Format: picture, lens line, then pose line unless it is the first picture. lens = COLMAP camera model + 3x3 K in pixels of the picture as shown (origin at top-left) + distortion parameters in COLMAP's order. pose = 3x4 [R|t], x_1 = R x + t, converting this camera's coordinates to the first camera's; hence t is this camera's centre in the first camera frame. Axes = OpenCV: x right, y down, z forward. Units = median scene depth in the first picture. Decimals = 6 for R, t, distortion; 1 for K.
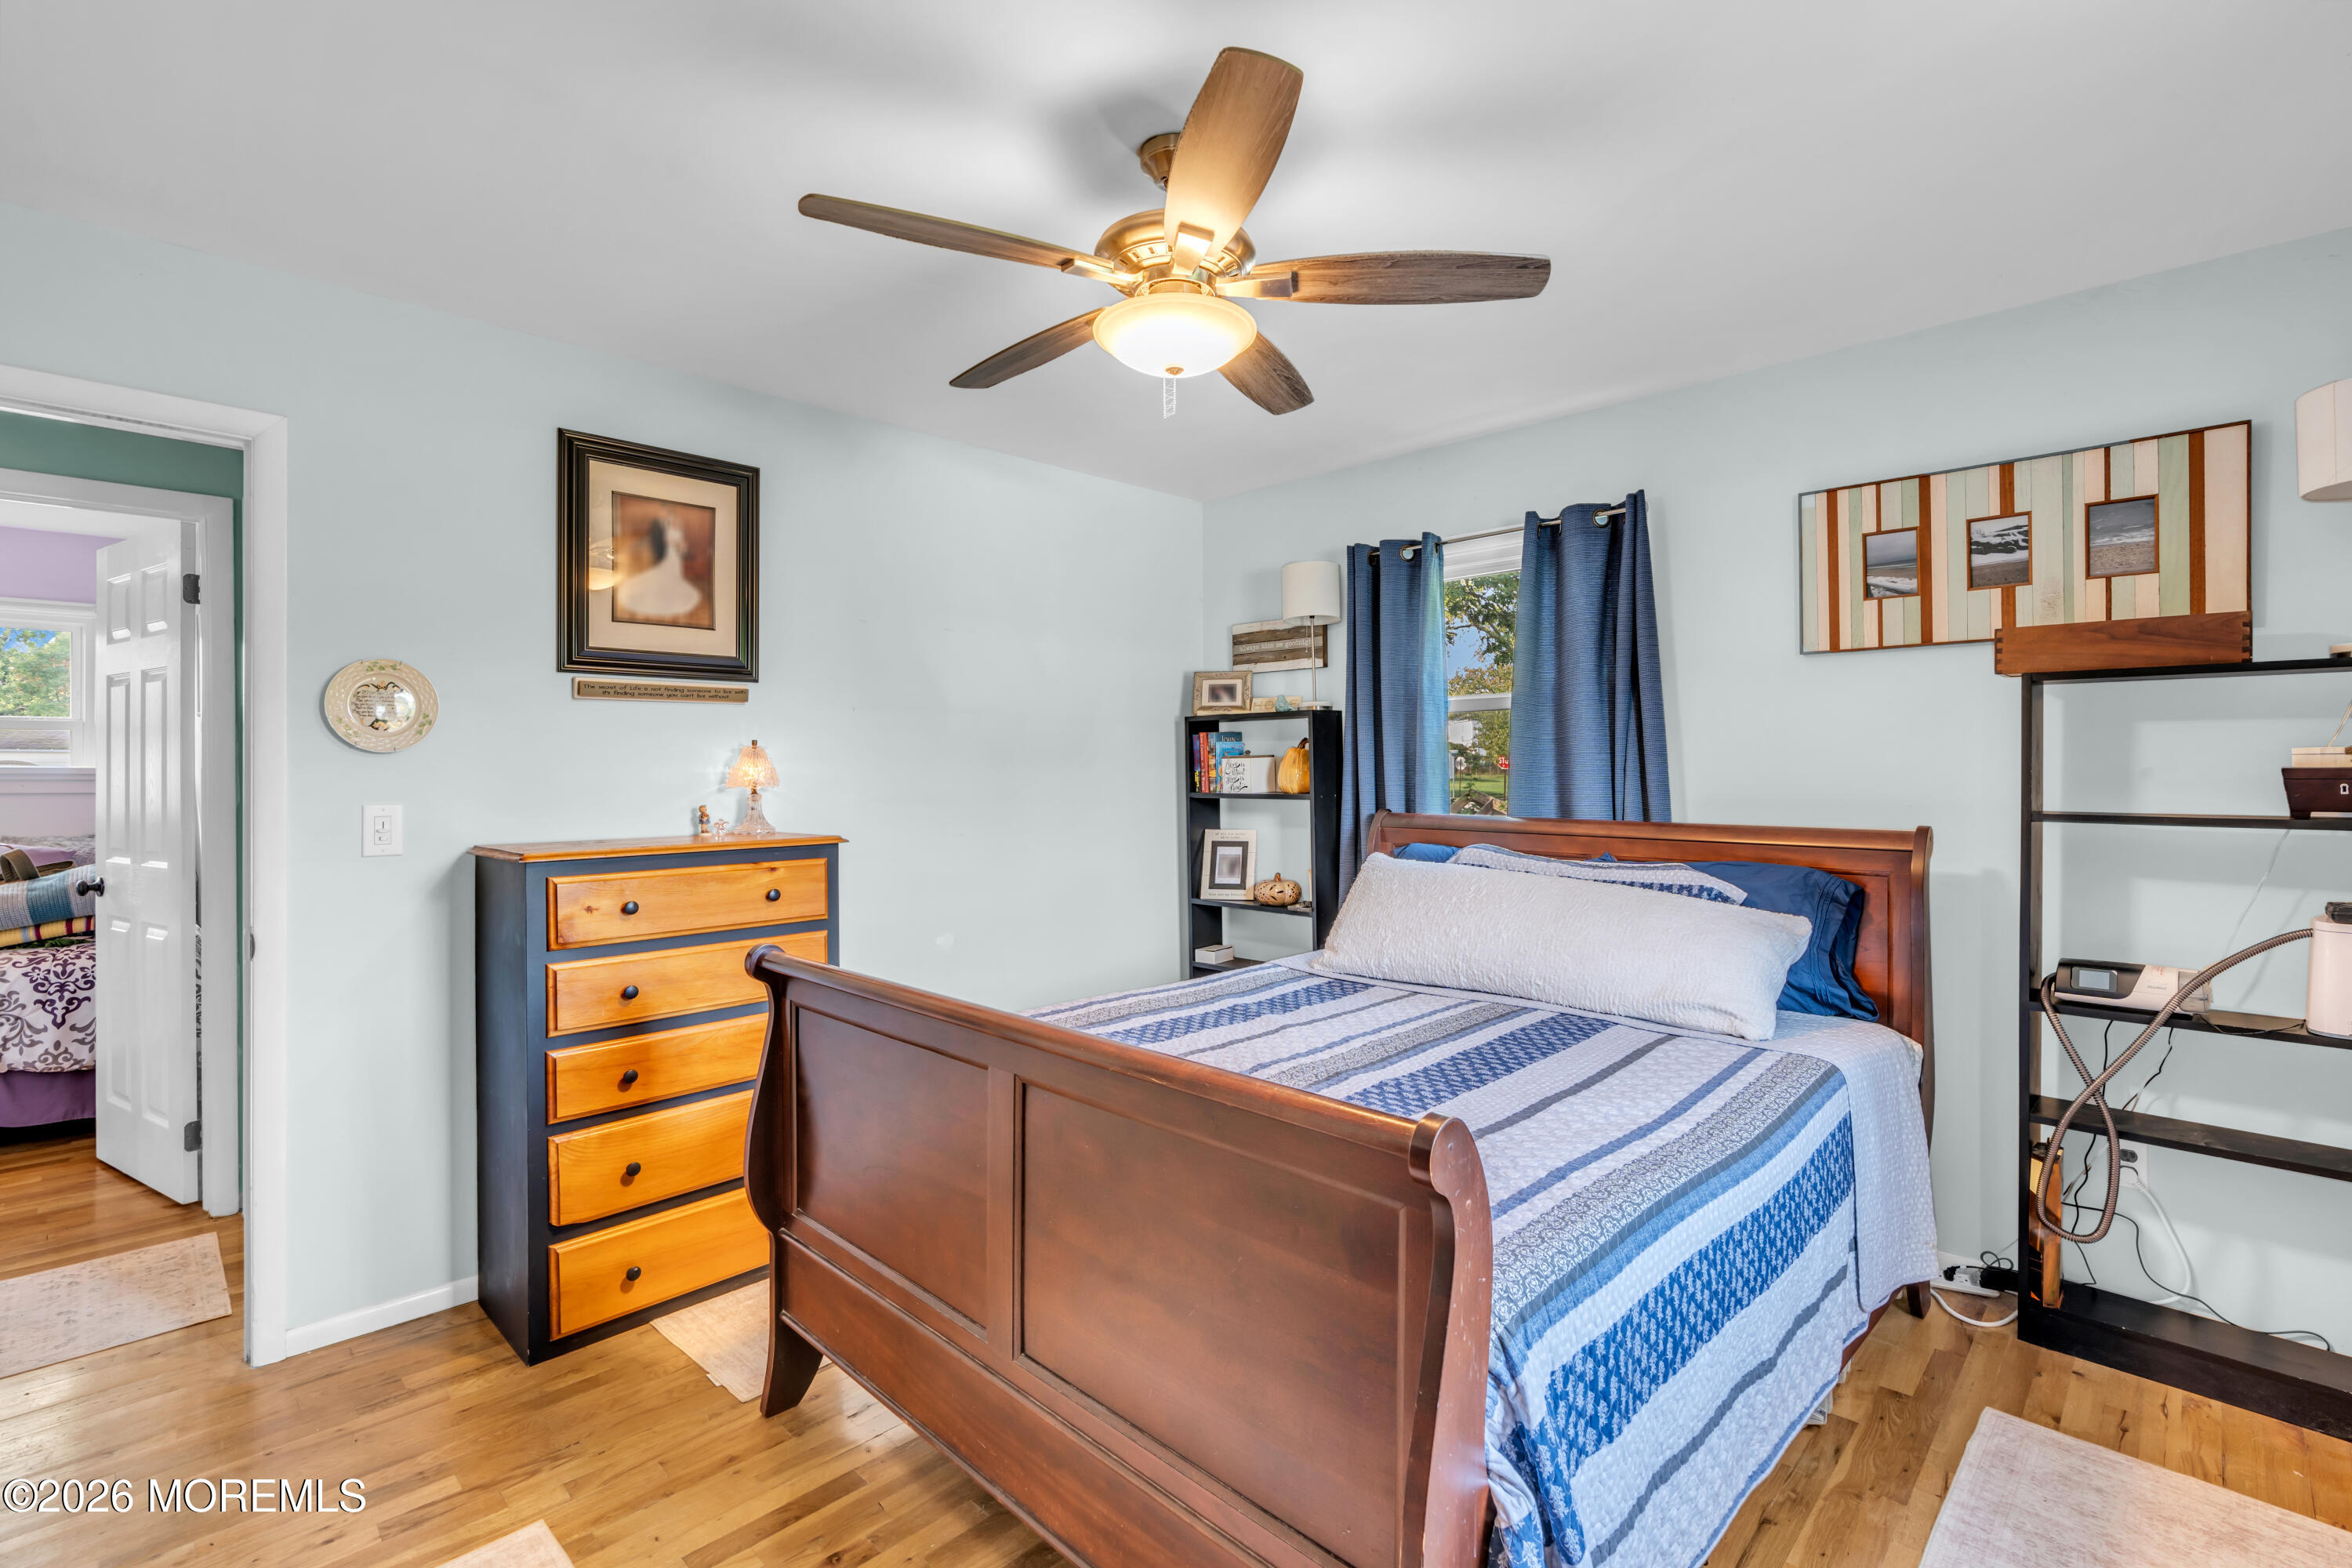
lens RADIAL K [[1056.1, 0, 1160.8], [0, 1056.1, 766.7], [0, 0, 1]] dist [-0.009923, 0.002574]
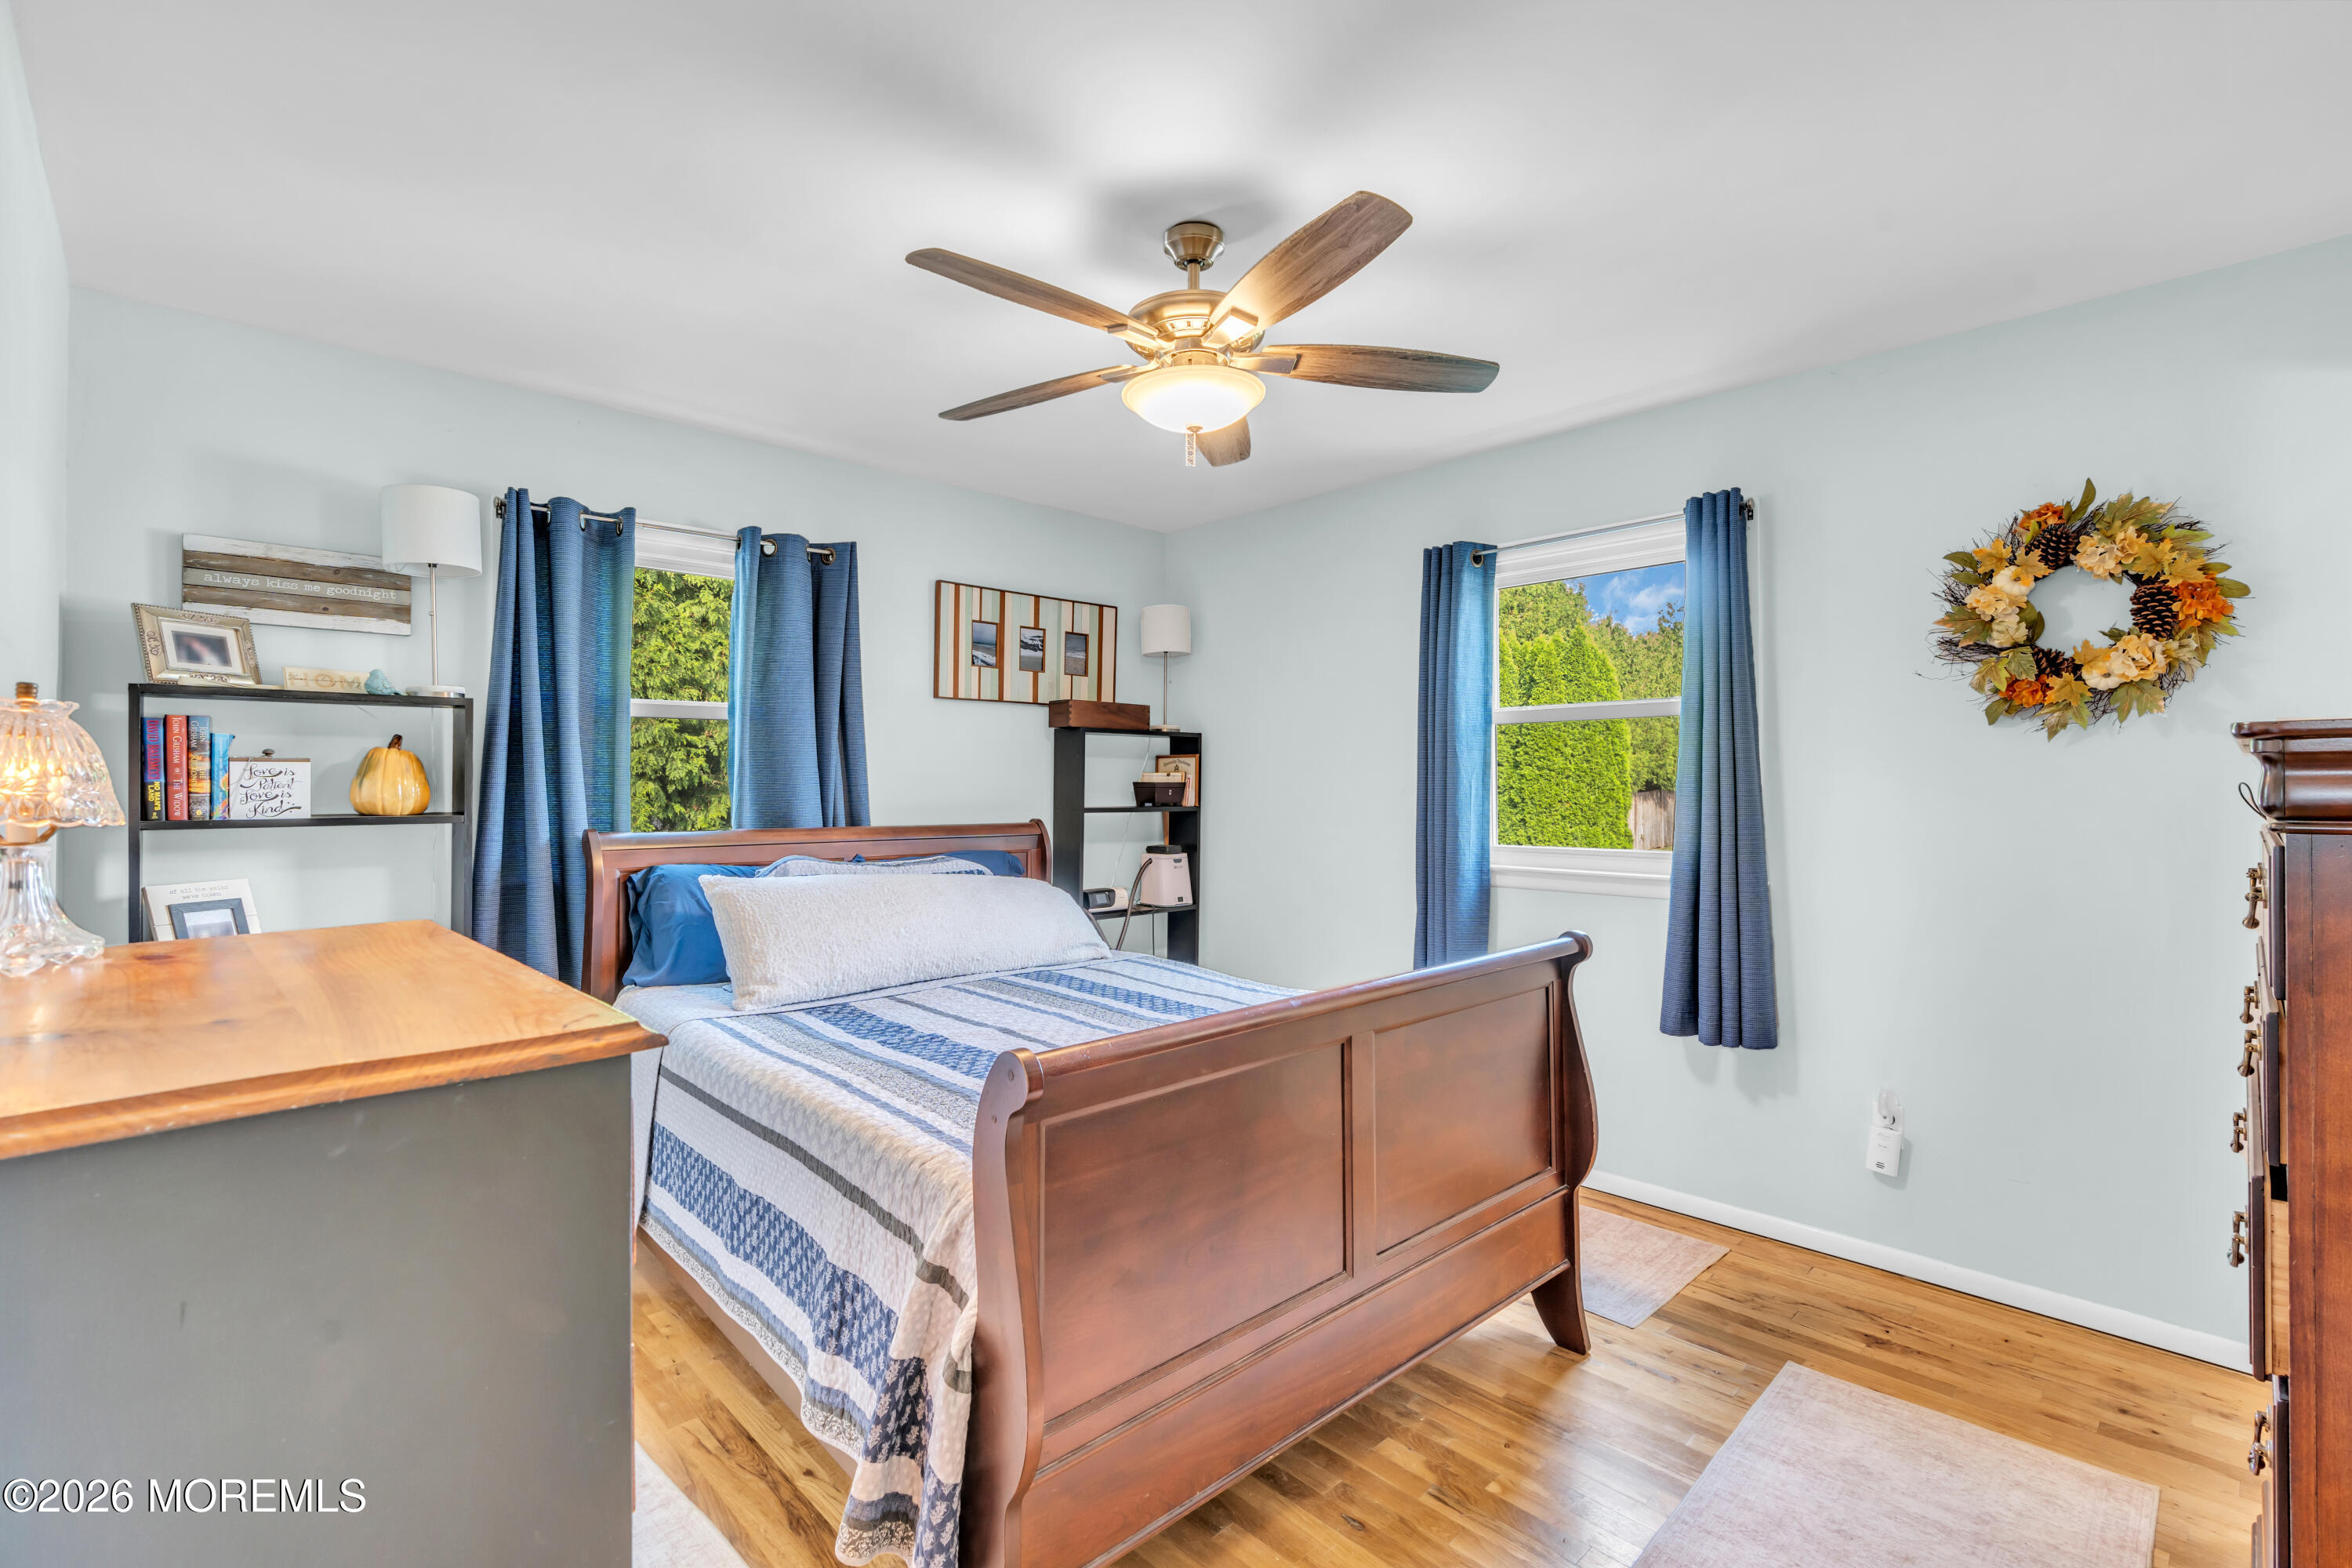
lens RADIAL K [[1056.1, 0, 1163.8], [0, 1056.1, 780.6], [0, 0, 1]] dist [-0.009923, 0.002574]
pose [[0.032700, 0.006896, 0.999441, -0.789054], [-0.002130, 0.999974, -0.006830, 0.009290], [-0.999463, -0.001906, 0.032713, 0.702513]]
